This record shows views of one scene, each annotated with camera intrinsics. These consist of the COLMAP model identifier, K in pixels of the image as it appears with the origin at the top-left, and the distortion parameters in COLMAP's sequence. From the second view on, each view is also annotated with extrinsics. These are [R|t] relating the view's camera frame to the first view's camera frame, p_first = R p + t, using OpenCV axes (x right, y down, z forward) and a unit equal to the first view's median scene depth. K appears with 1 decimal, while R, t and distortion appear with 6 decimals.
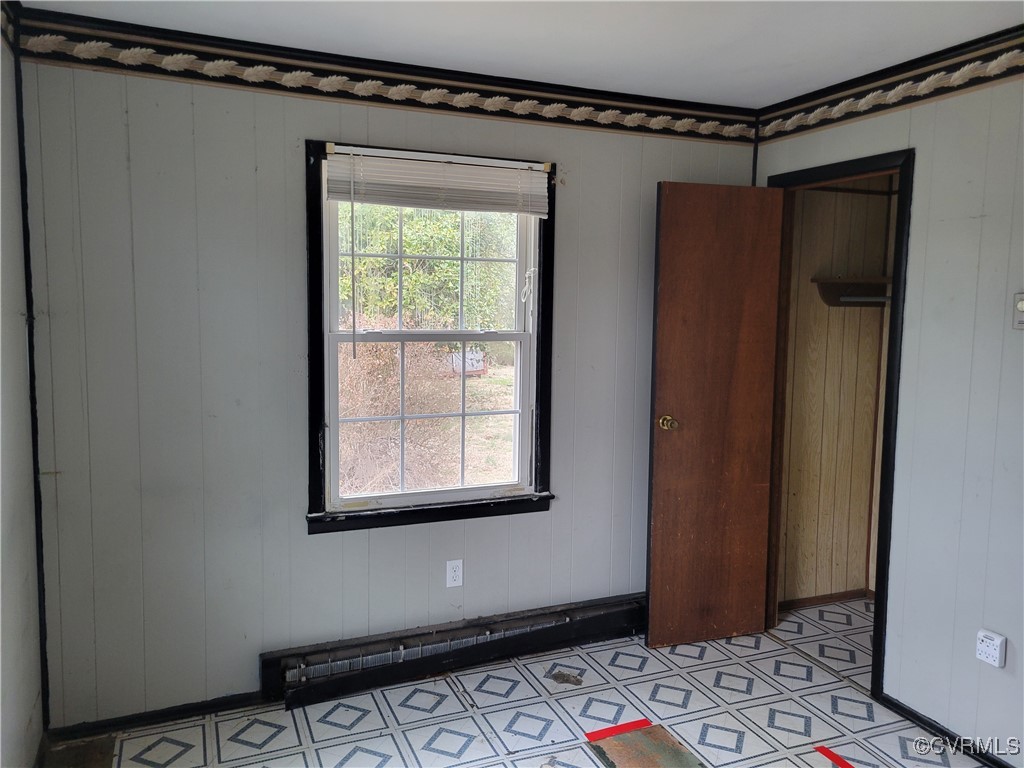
lens RADIAL K [[775.4, 0, 507.6], [0, 775.4, 383.1], [0, 0, 1]] dist [-0.003099, -0.000095]
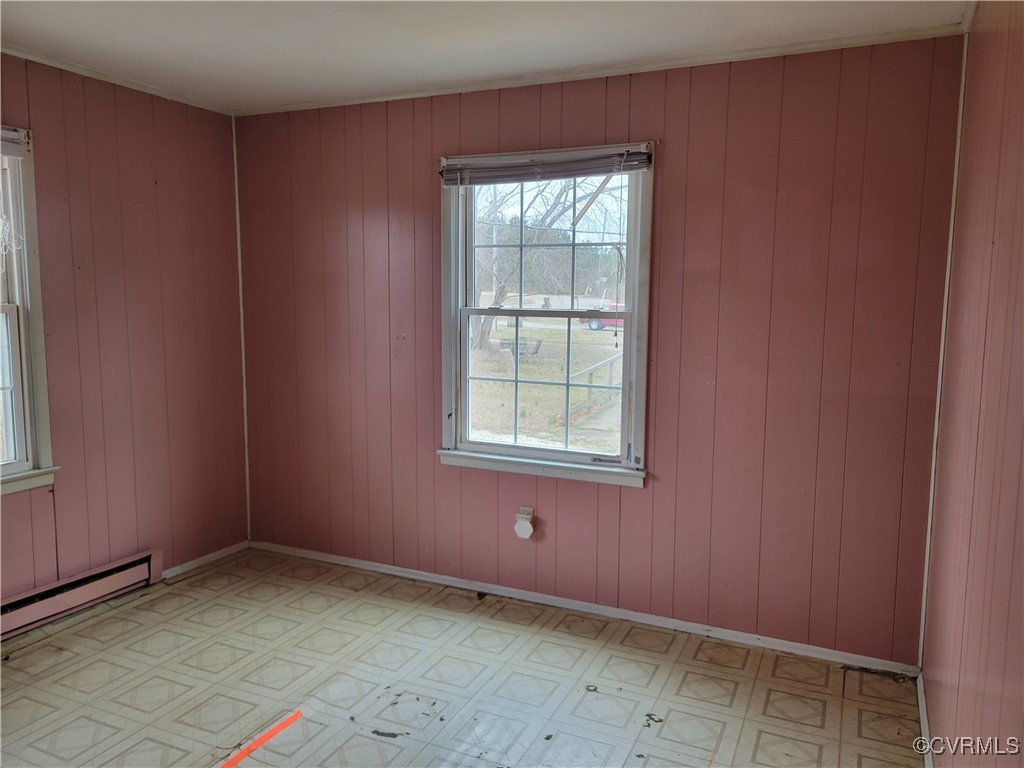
lens RADIAL K [[775.4, 0, 507.6], [0, 775.4, 383.1], [0, 0, 1]] dist [-0.003099, -0.000095]
pose [[0.672882, 0.091723, -0.734042, 0.694221], [-0.067729, 0.995754, 0.062340, -0.024404], [0.736643, 0.007769, 0.676237, 0.187109]]
